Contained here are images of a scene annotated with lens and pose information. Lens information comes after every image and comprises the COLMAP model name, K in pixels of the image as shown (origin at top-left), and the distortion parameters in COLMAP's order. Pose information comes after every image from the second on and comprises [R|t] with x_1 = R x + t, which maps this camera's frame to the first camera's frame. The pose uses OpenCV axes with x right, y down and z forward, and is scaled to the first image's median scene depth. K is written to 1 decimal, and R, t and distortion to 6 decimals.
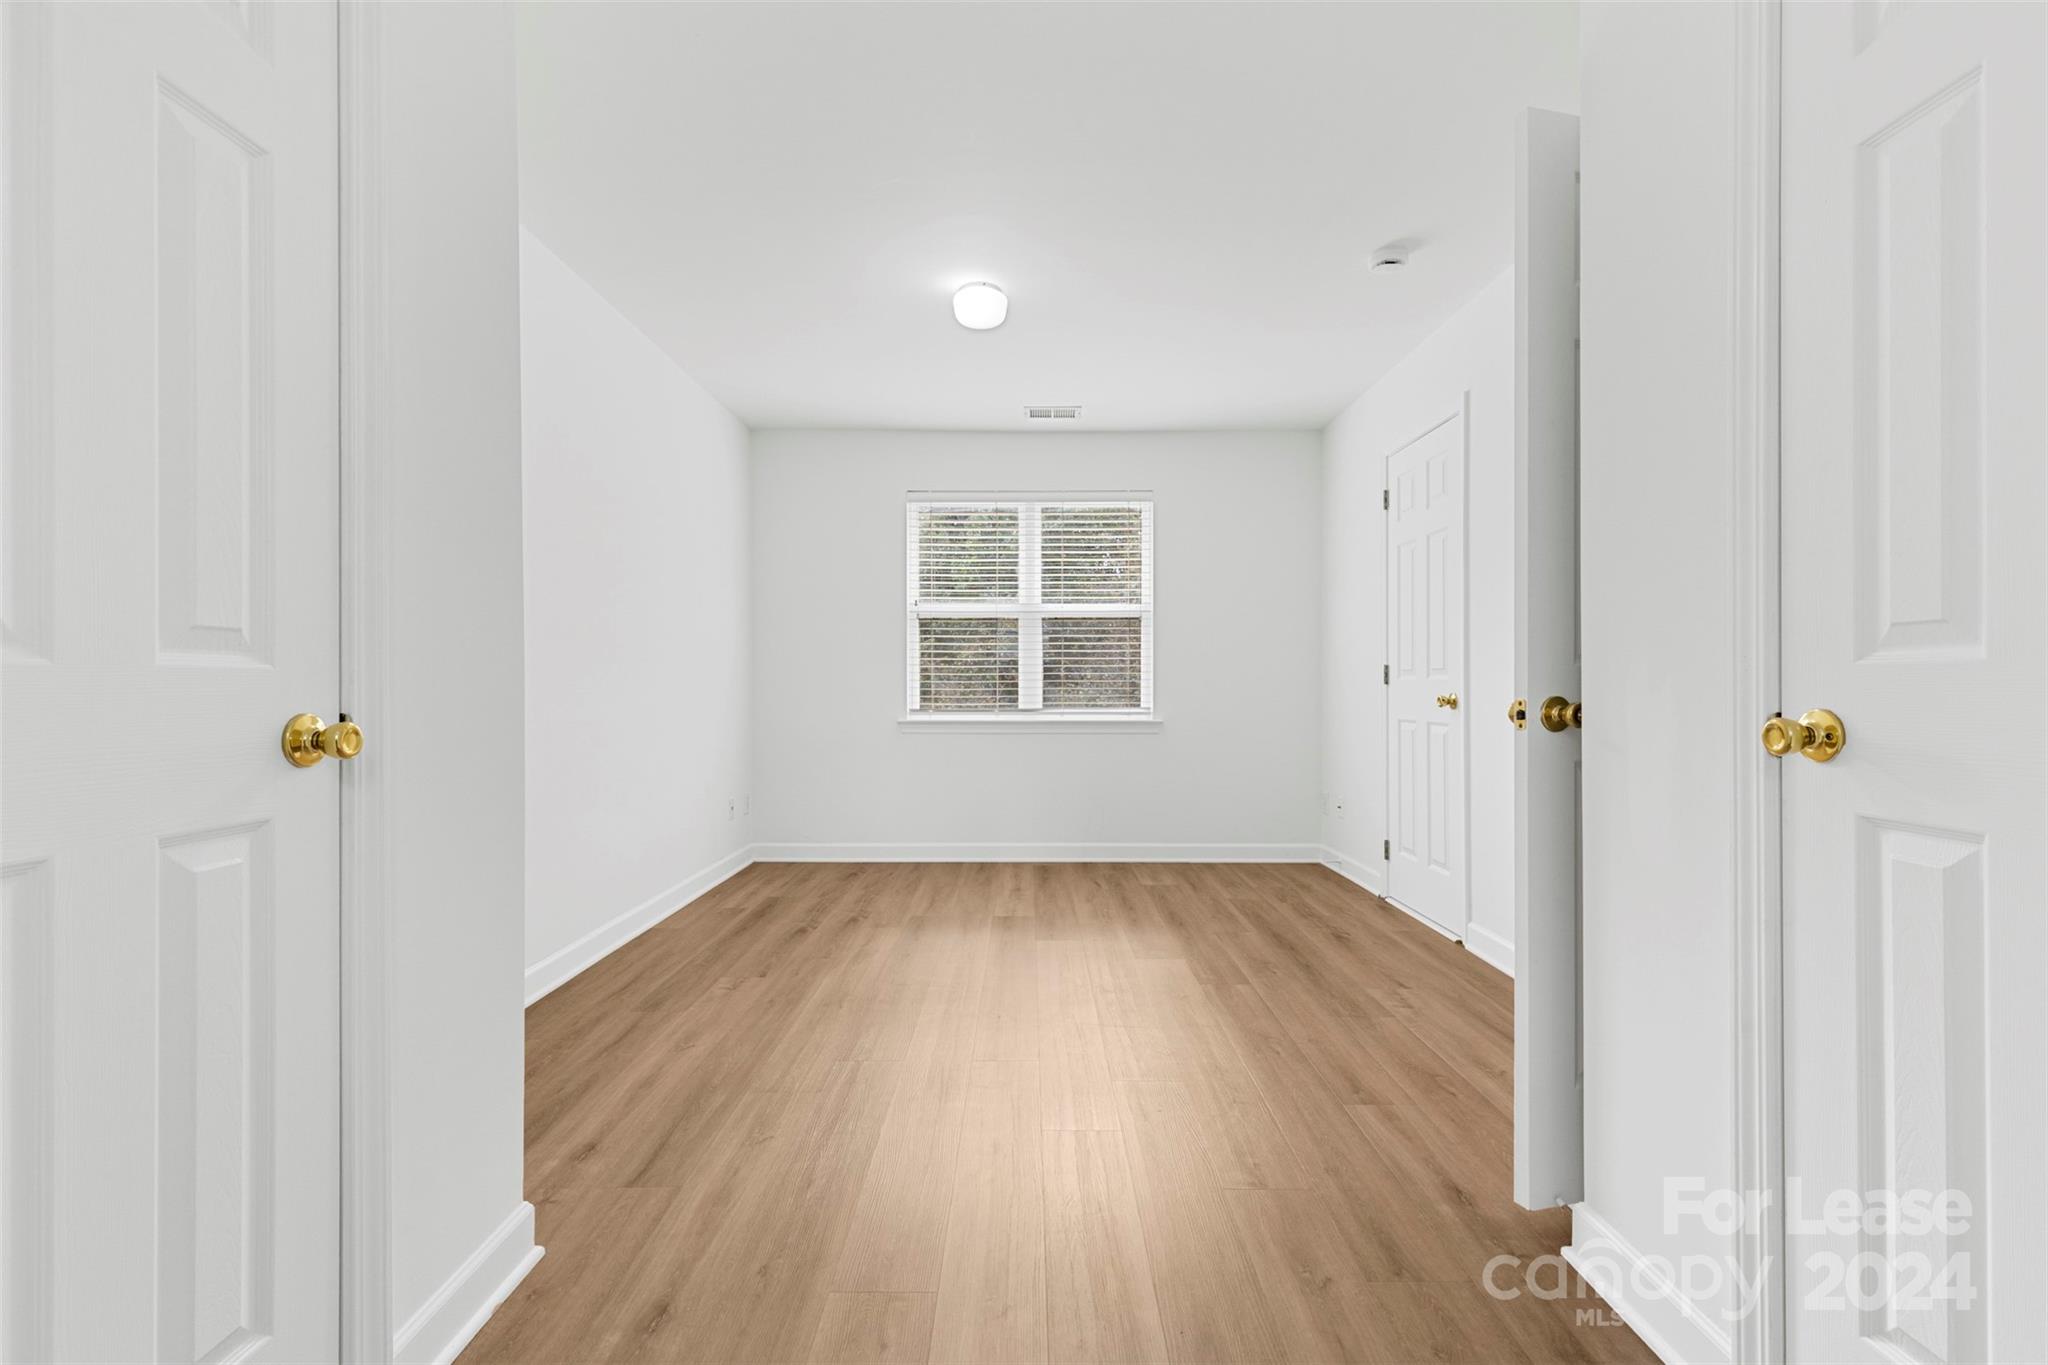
lens RADIAL K [[912.5, 0, 1034.5], [0, 912.5, 688.3], [0, 0, 1]] dist [0.009287, 0.000074]
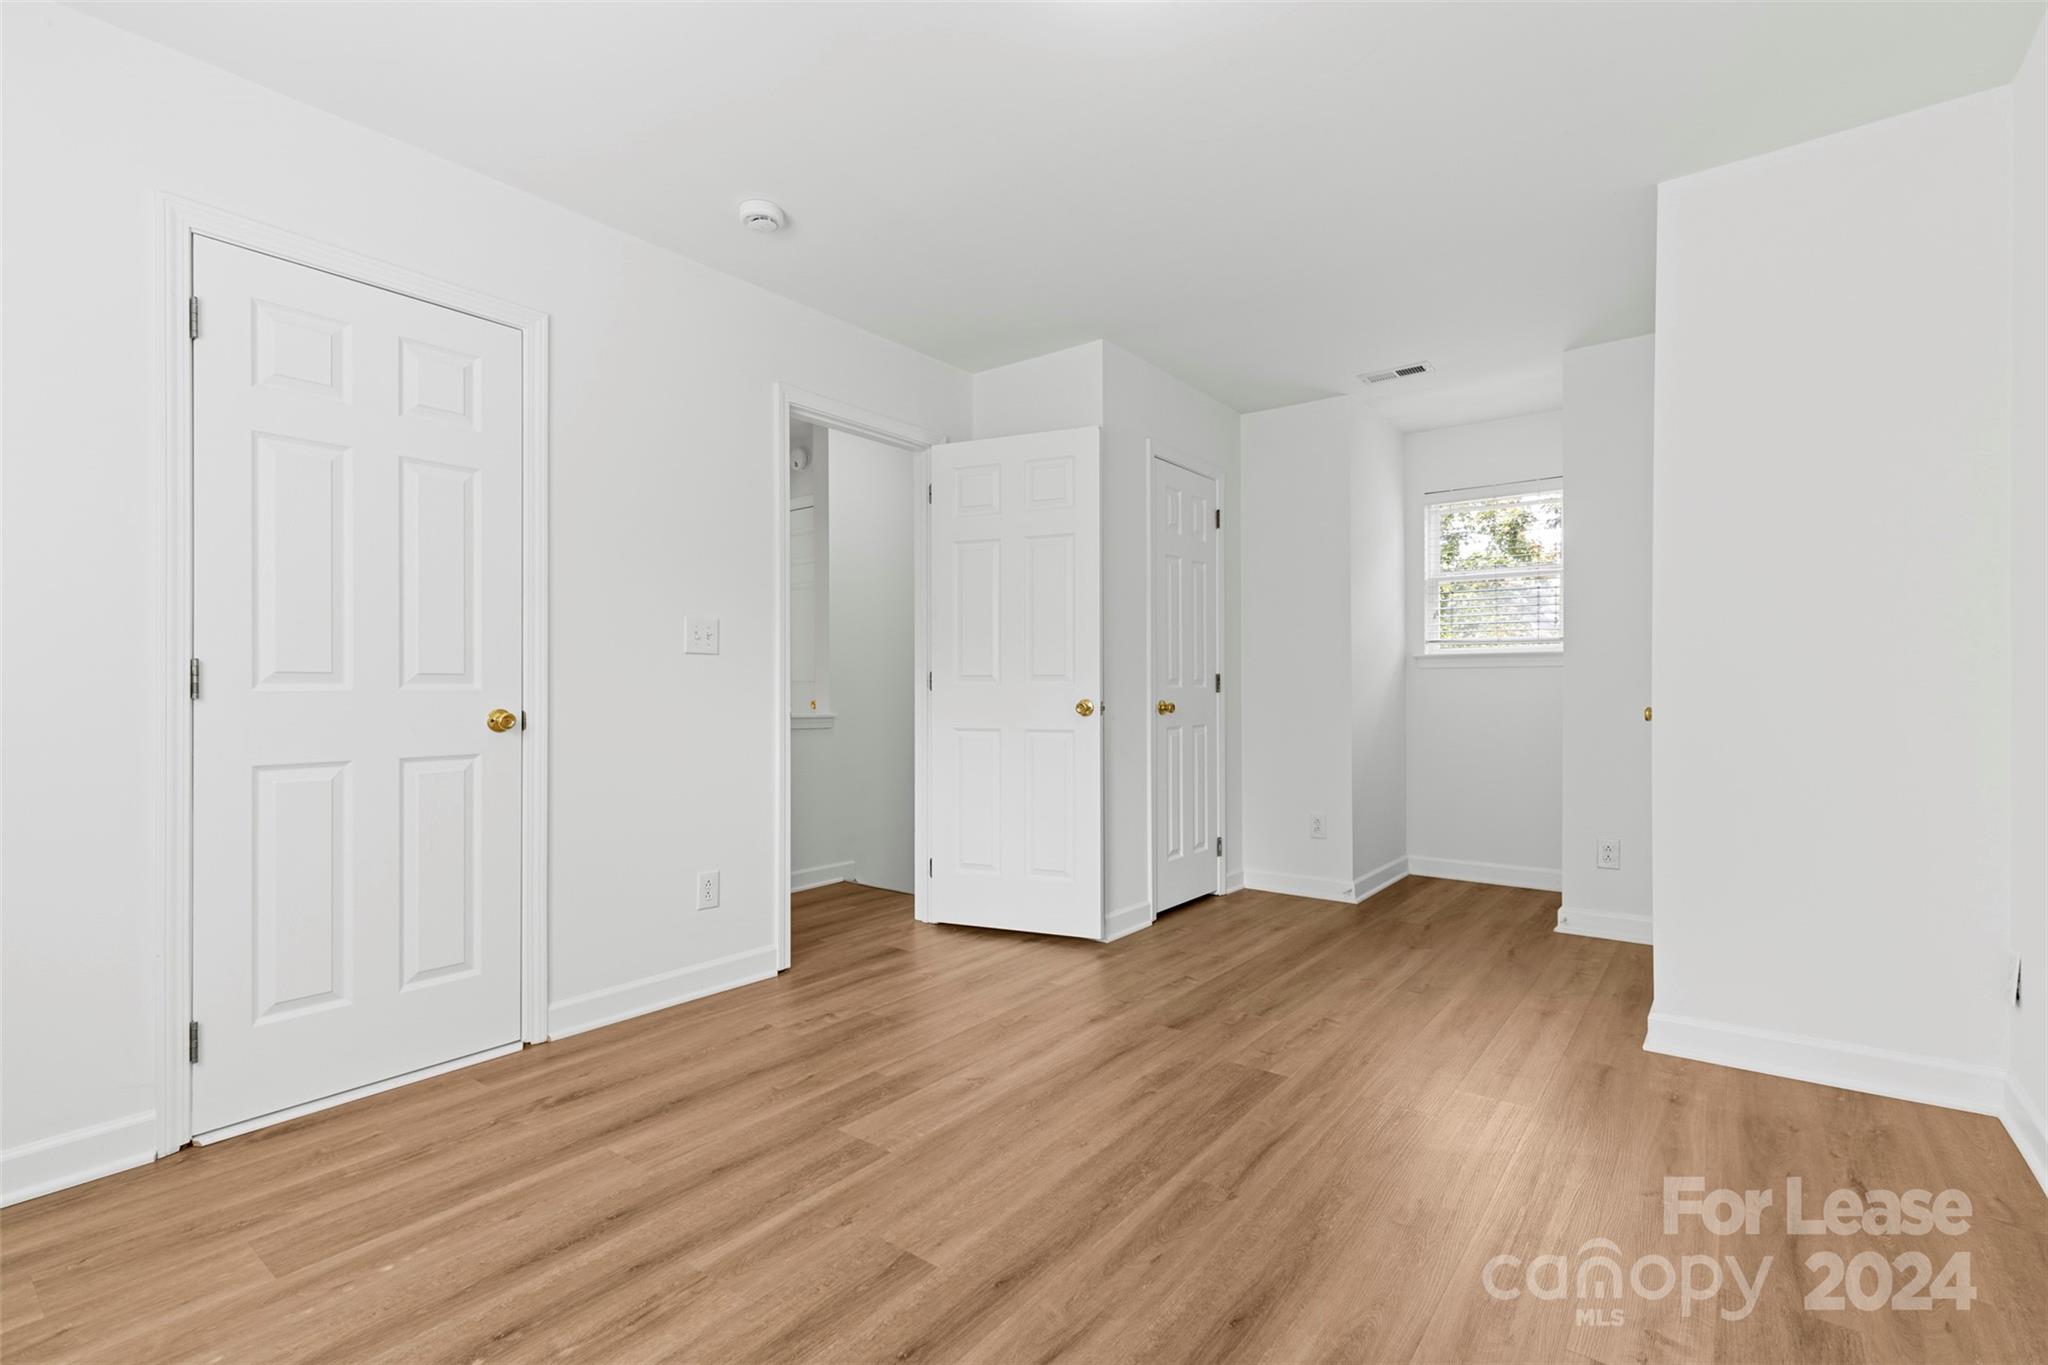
lens RADIAL K [[912.5, 0, 1034.5], [0, 912.5, 688.3], [0, 0, 1]] dist [0.009287, 0.000074]
pose [[-0.789231, 0.008912, 0.614032, -0.389928], [0.007521, 0.999960, -0.004847, -0.004443], [-0.614050, 0.000793, -0.789266, 1.651249]]
